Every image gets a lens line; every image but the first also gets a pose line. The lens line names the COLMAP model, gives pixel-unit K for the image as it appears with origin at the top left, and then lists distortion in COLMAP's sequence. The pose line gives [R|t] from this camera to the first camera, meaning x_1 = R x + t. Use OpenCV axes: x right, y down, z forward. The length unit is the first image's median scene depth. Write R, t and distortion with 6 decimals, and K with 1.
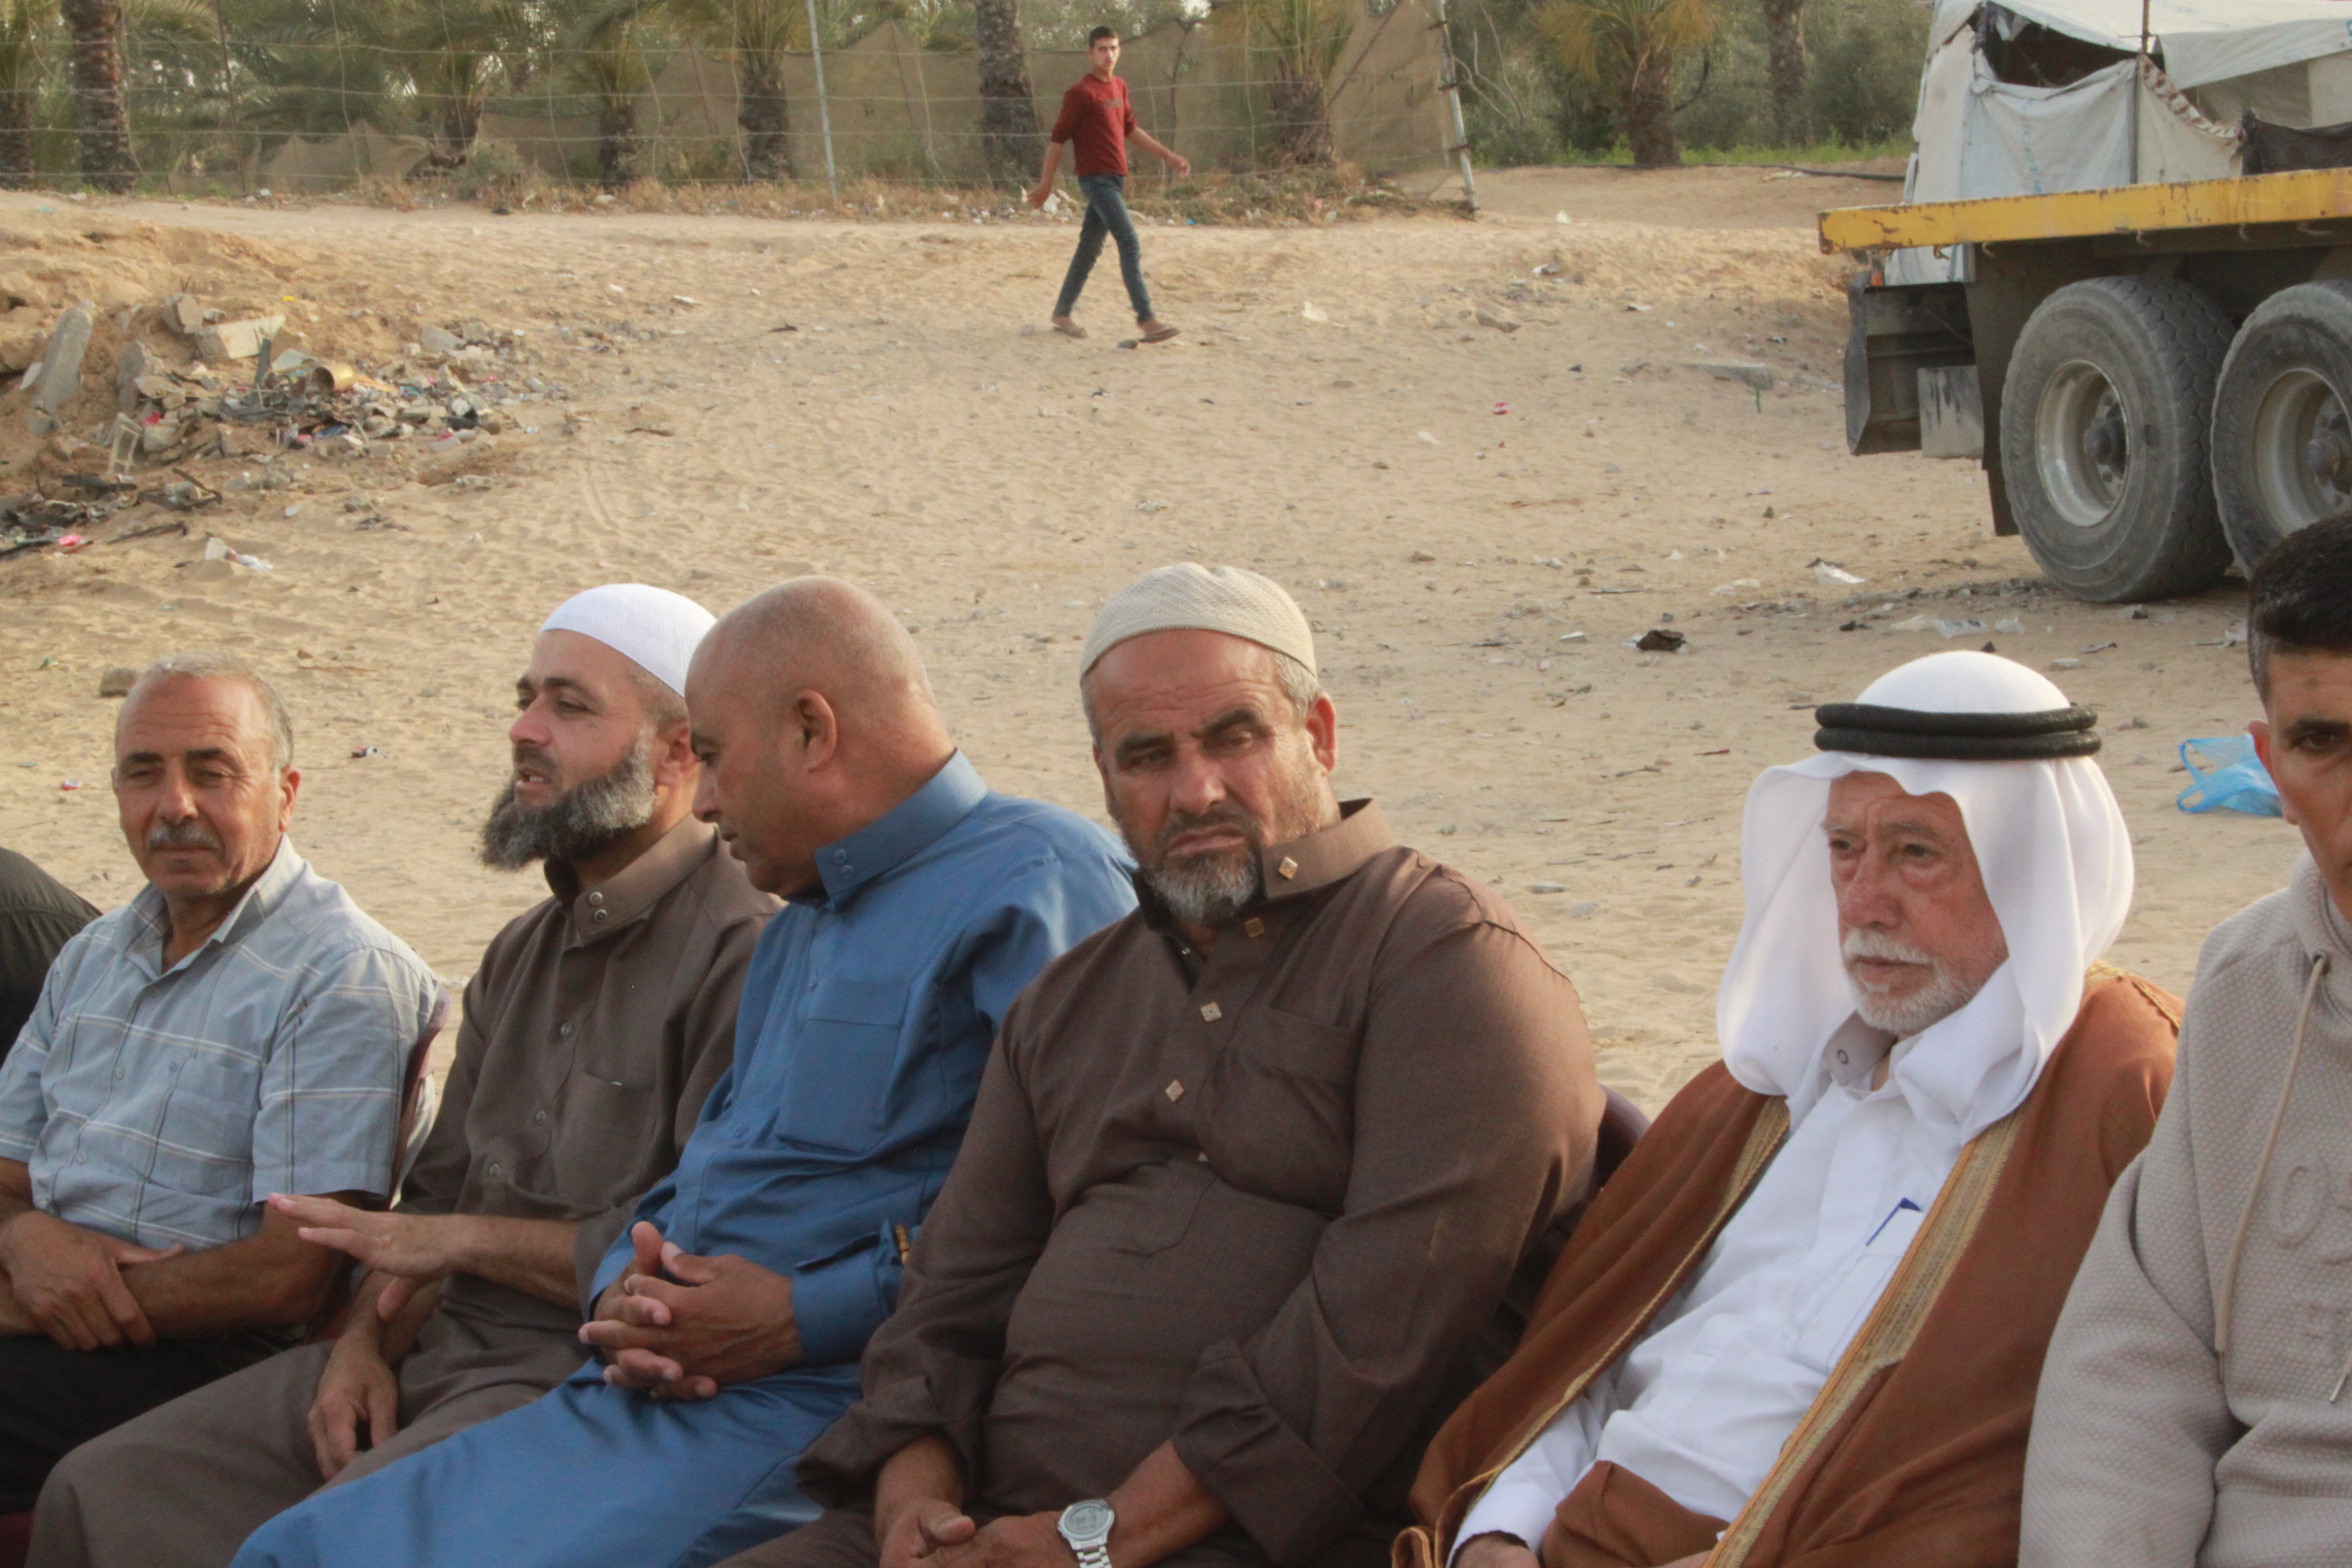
lens RADIAL K [[6269.4, 0, 1184.3], [0, 6269.4, 798.2], [0, 0, 1]] dist [0.097310, 0.000000]
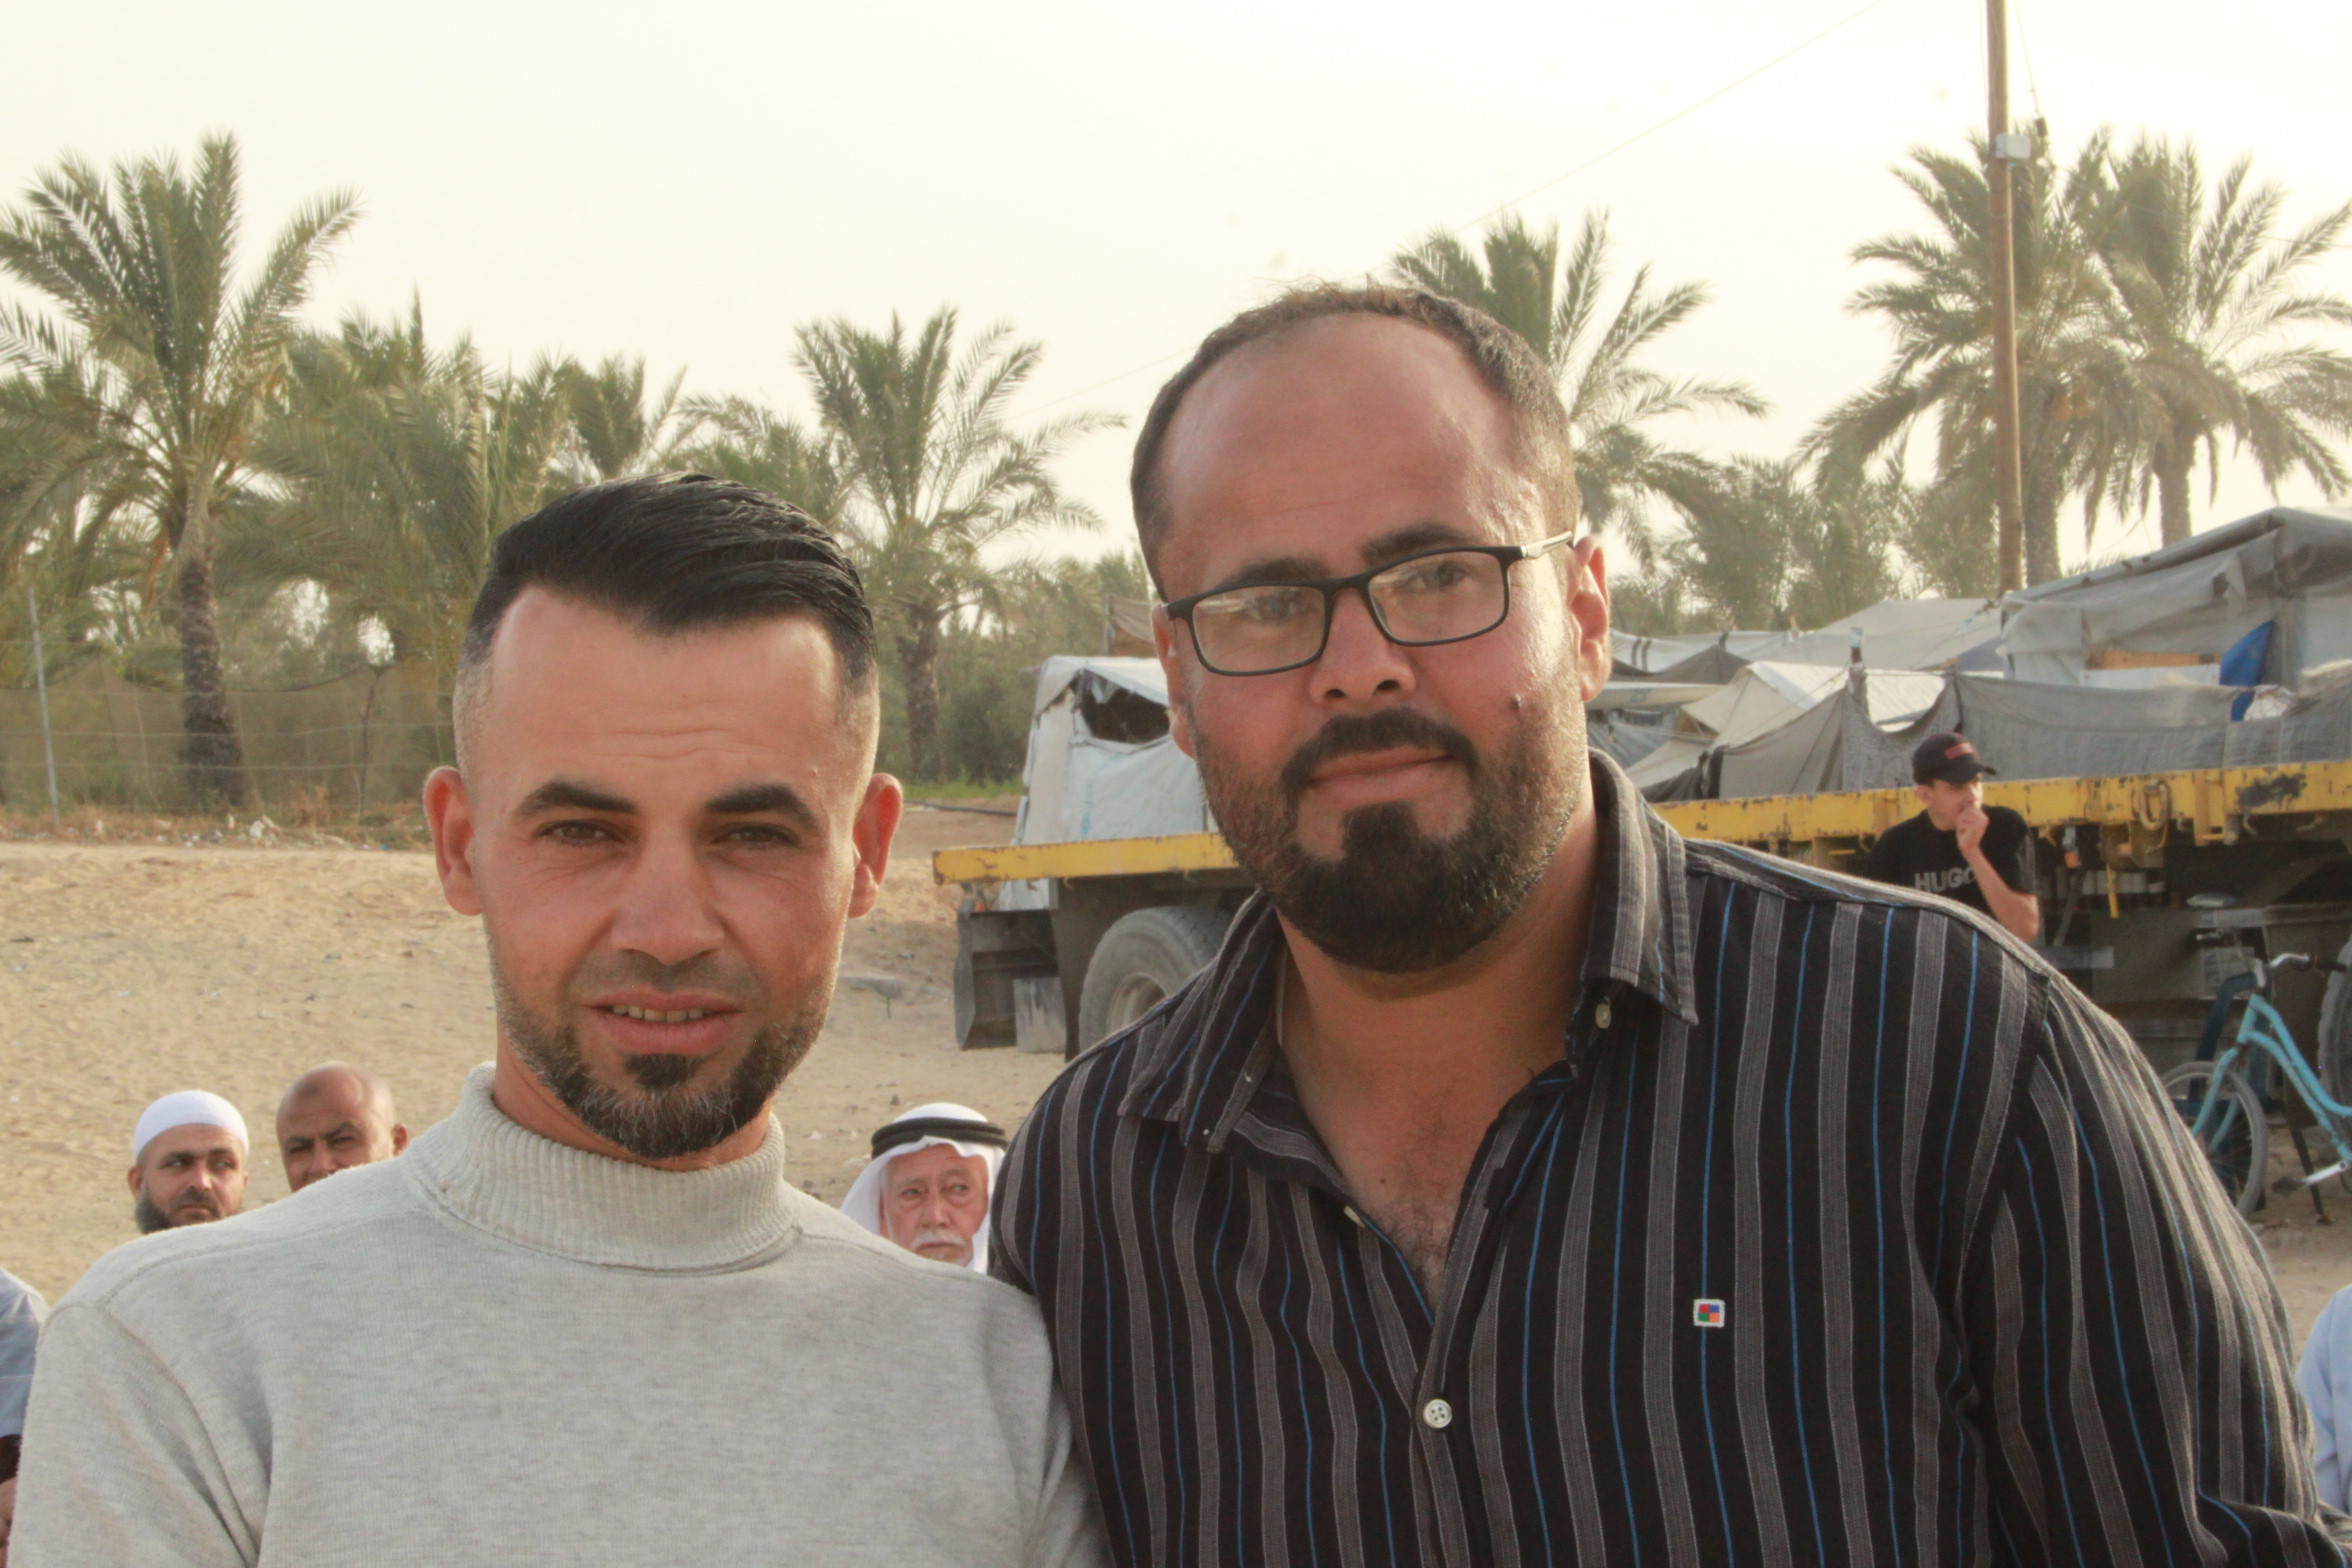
lens RADIAL K [[6578.9, 0, 1168.3], [0, 6578.9, 774.2], [0, 0, 1]] dist [0.224301, 0.000000]
pose [[0.991581, 0.011659, 0.128960, -0.014070], [0.001406, 0.994910, -0.100757, 0.015670], [-0.129478, 0.100090, 0.986518, -0.202849]]
